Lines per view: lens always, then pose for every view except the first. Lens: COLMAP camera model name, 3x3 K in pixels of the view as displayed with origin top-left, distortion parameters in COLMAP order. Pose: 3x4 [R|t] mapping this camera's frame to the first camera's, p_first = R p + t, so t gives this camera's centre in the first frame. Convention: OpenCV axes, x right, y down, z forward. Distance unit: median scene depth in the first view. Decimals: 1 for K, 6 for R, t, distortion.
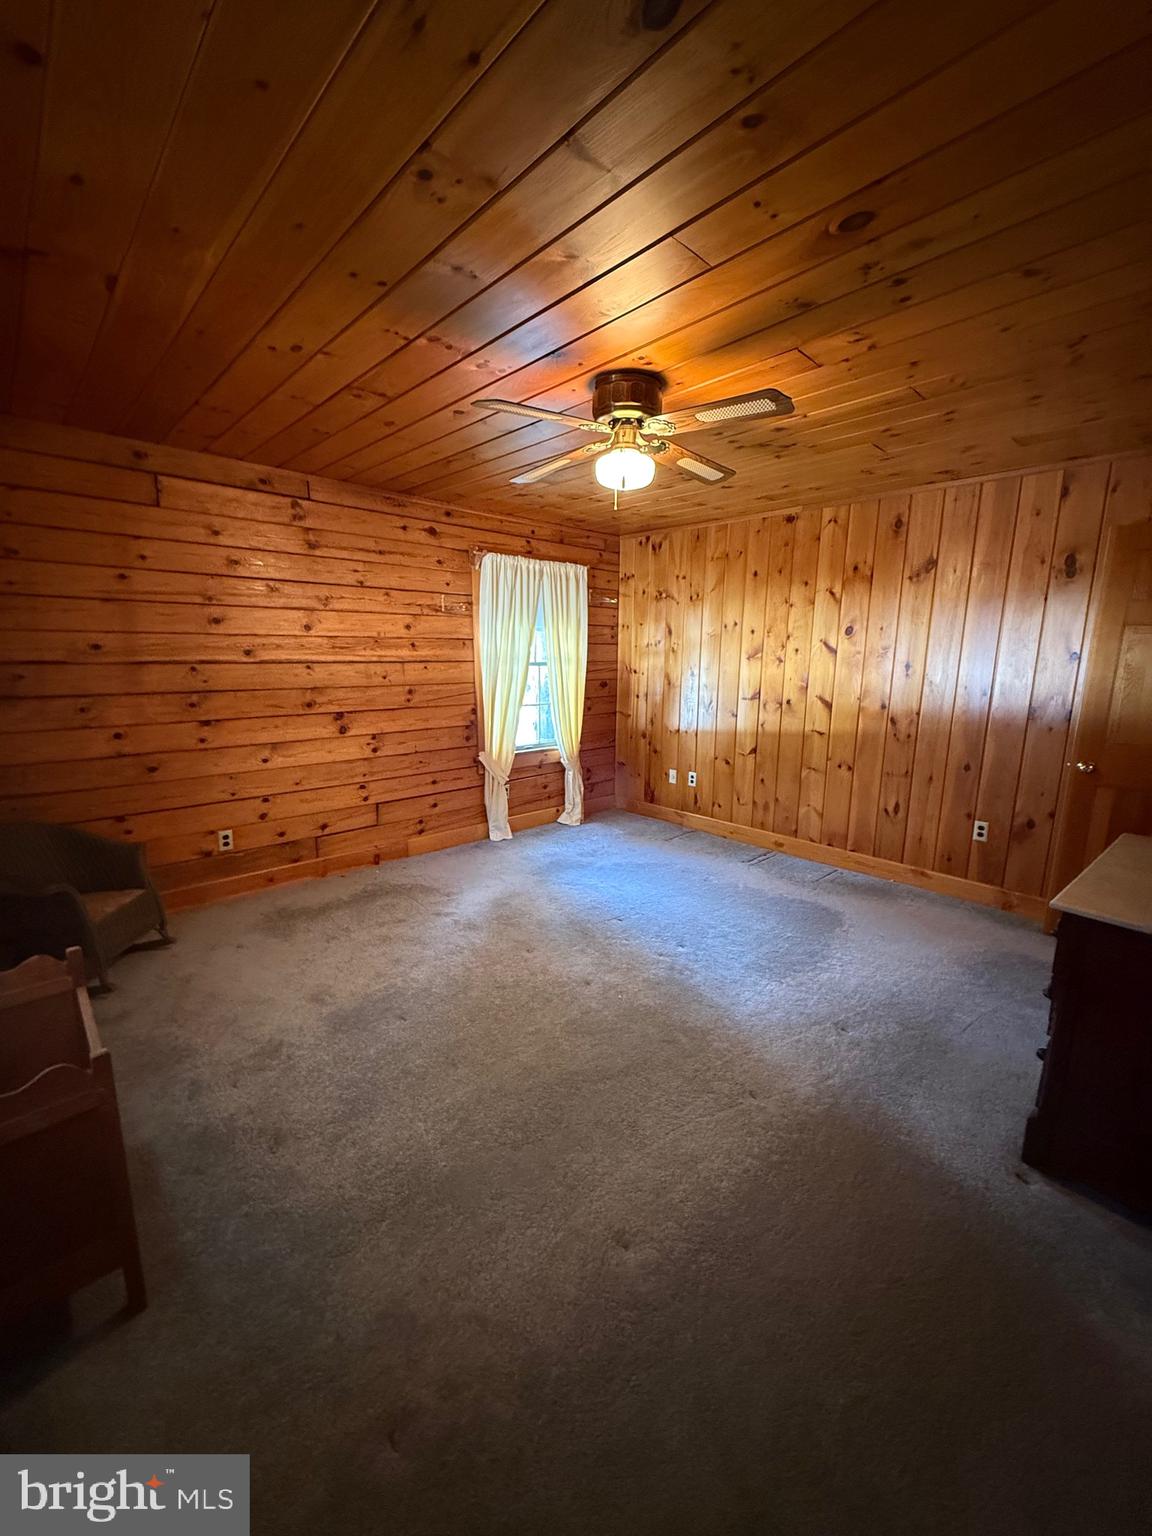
lens RADIAL K [[609.6, 0, 582.7], [0, 609.6, 767.5], [0, 0, 1]] dist [-0.001819, 0.000895]
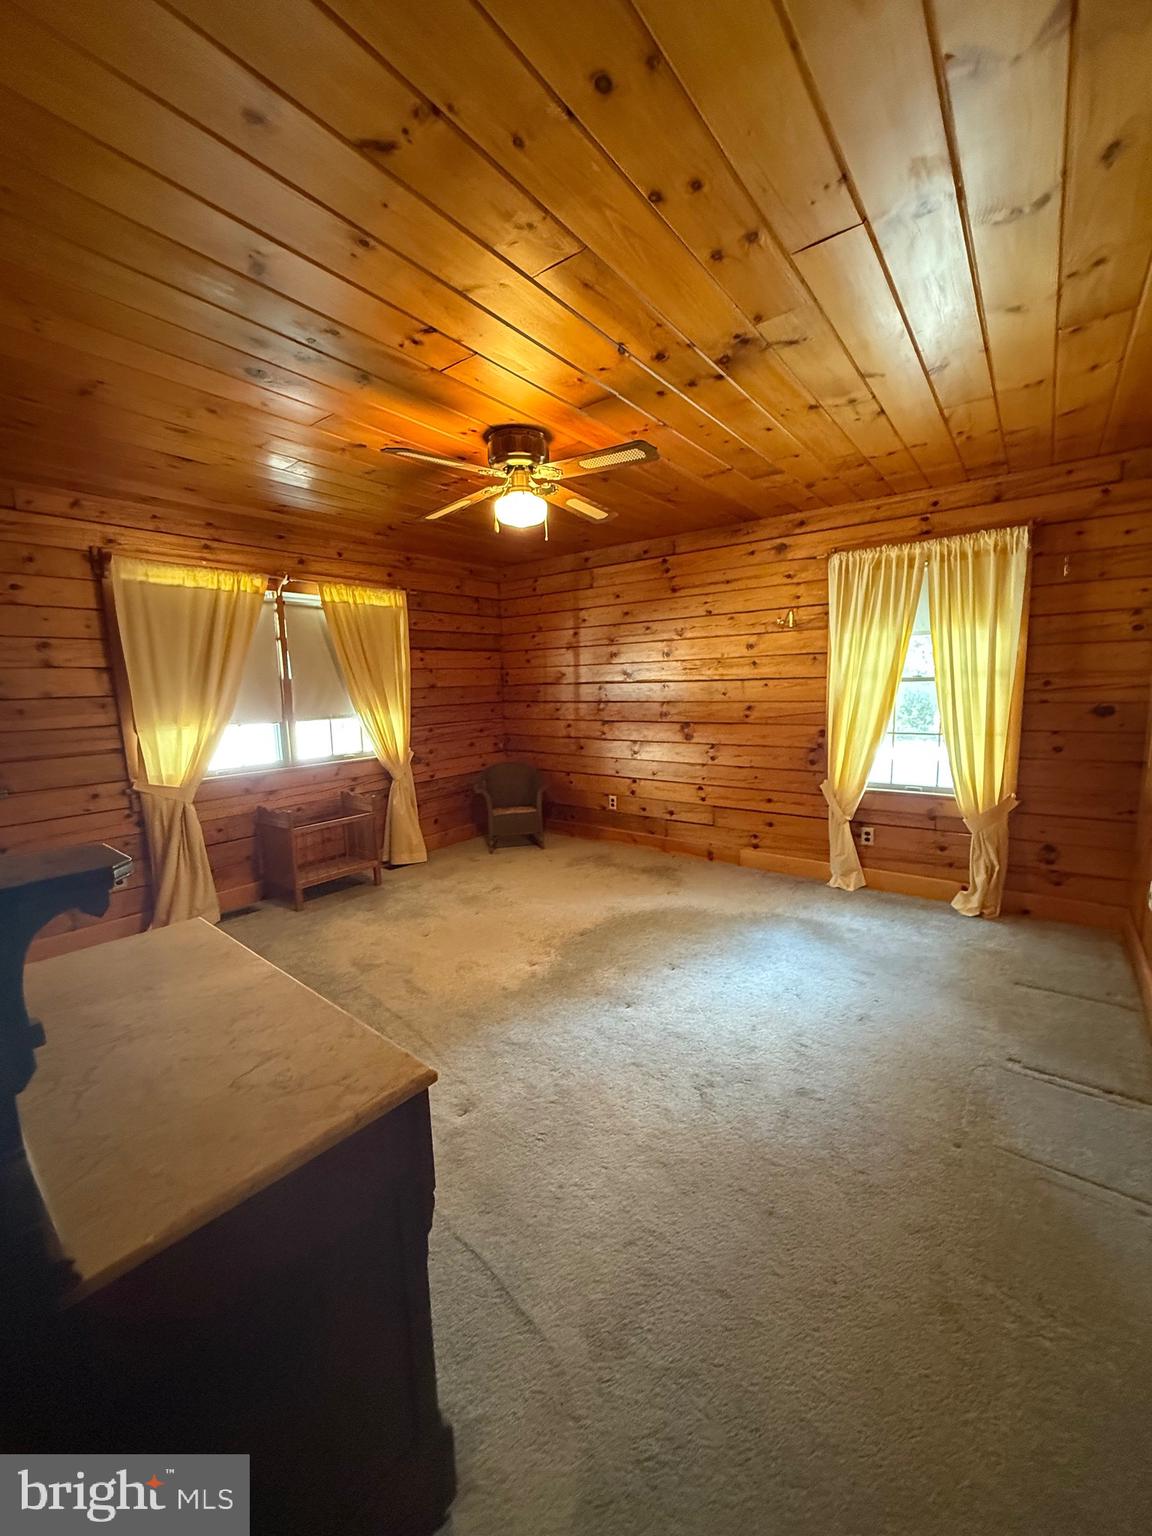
lens RADIAL K [[609.6, 0, 574.7], [0, 609.6, 765.5], [0, 0, 1]] dist [-0.001819, 0.000895]
pose [[0.155143, 0.120790, -0.980480, 0.715914], [-0.159101, 0.982596, 0.095876, -0.081864], [0.974996, 0.141121, 0.171661, 0.554672]]
